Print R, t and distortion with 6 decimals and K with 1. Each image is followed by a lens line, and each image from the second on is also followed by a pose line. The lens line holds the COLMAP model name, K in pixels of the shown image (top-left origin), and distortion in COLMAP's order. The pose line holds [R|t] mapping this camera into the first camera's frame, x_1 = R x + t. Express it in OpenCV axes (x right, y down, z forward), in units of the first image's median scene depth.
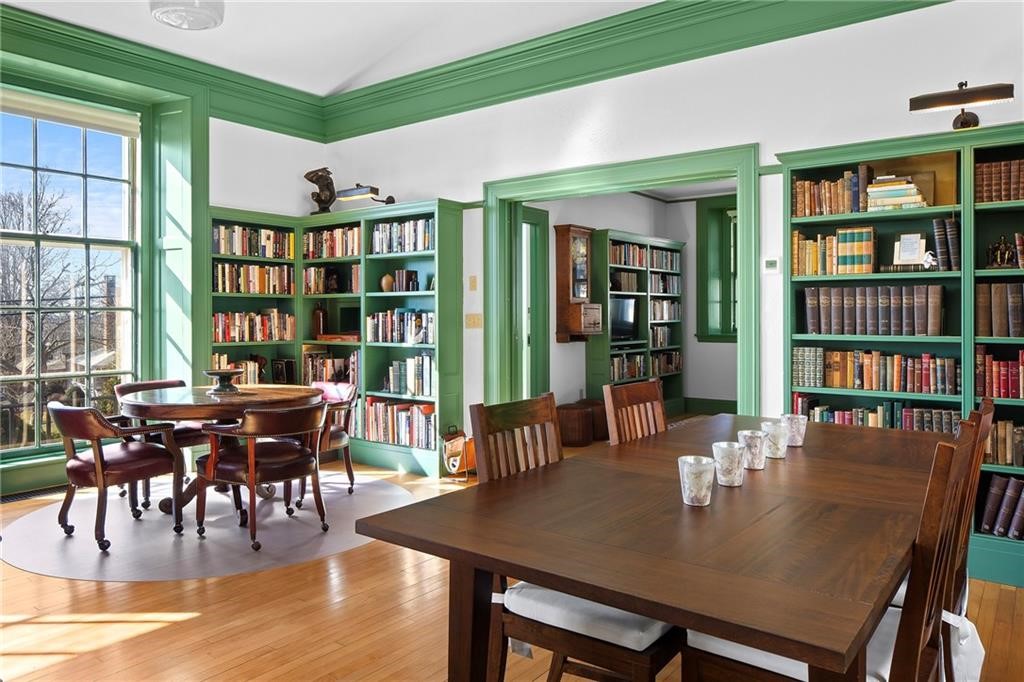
lens RADIAL K [[703.3, 0, 510.5], [0, 703.3, 314.7], [0, 0, 1]] dist [-0.001292, -0.001860]
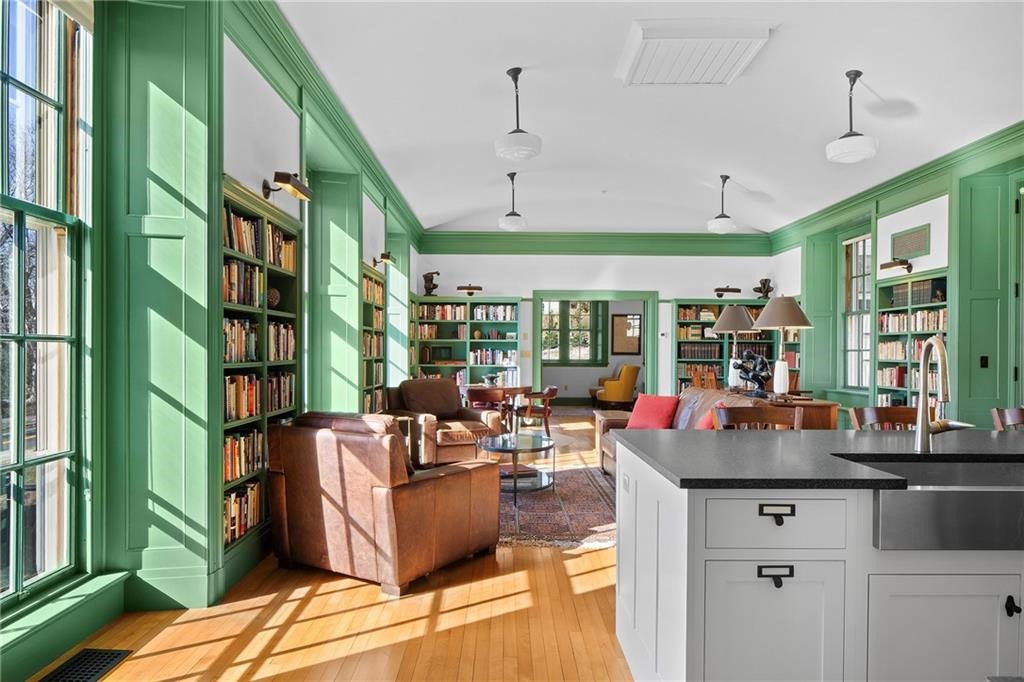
lens RADIAL K [[706.6, 0, 505.1], [0, 706.6, 356.1], [0, 0, 1]] dist [-0.002346, -0.000997]
pose [[0.789574, 0.002944, 0.613648, -1.412687], [-0.007407, 0.999961, 0.004733, 0.004736], [-0.613610, -0.008282, 0.789566, -0.647064]]
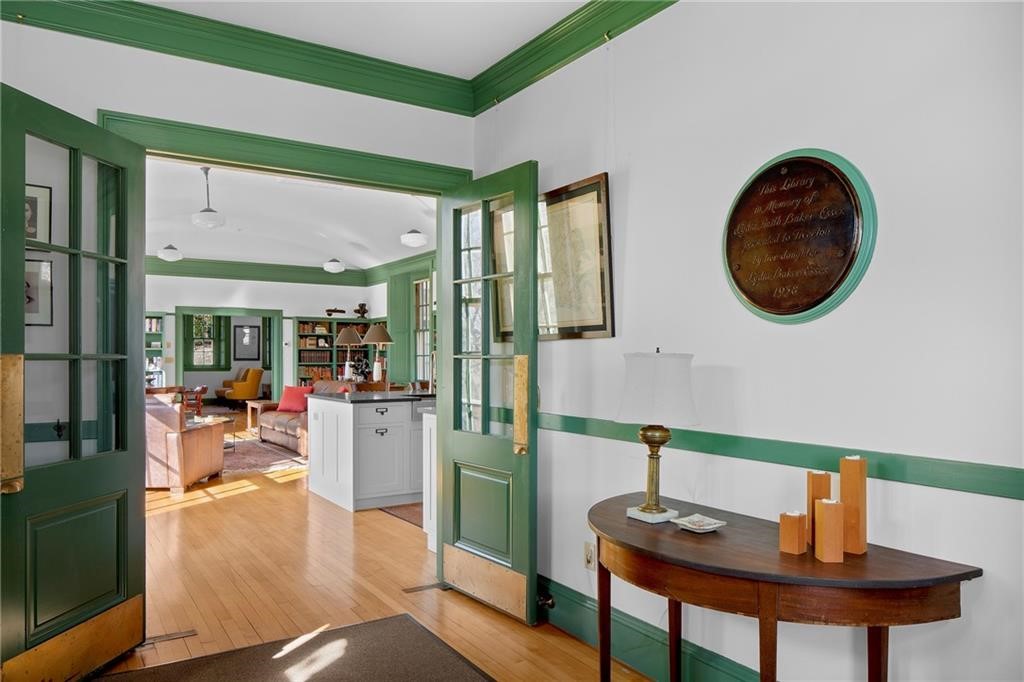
lens RADIAL K [[706.6, 0, 505.1], [0, 706.6, 356.1], [0, 0, 1]] dist [-0.002346, -0.000997]
pose [[0.340181, 0.004537, 0.940349, -2.010999], [0.000698, 0.999987, -0.005077, 0.007386], [-0.940360, 0.002384, 0.340174, -0.980394]]
